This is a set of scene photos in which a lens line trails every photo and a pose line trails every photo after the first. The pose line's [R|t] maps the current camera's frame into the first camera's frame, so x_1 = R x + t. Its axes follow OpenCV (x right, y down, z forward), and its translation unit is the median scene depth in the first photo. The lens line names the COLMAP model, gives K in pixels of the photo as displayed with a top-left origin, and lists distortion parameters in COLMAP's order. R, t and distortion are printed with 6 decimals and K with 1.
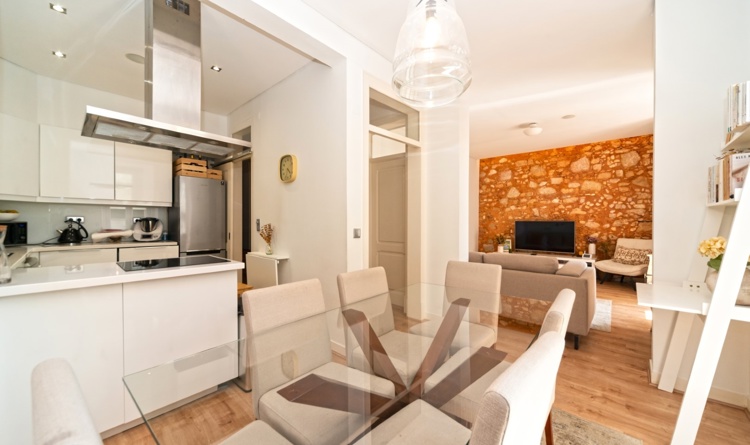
lens RADIAL K [[287.1, 0, 381.9], [0, 287.1, 222.2], [0, 0, 1]] dist [0.000930, 0.000163]
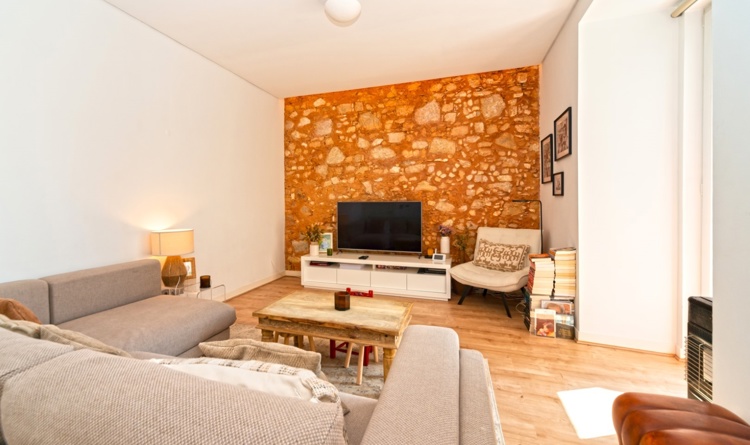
lens RADIAL K [[311.9, 0, 344.8], [0, 311.9, 203.5], [0, 0, 1]] dist [-0.001062, -0.000179]
pose [[0.936900, -0.010525, 0.349439, 0.271352], [0.010952, 0.999940, 0.000753, -0.001720], [-0.349426, 0.003122, 0.936959, 0.412958]]
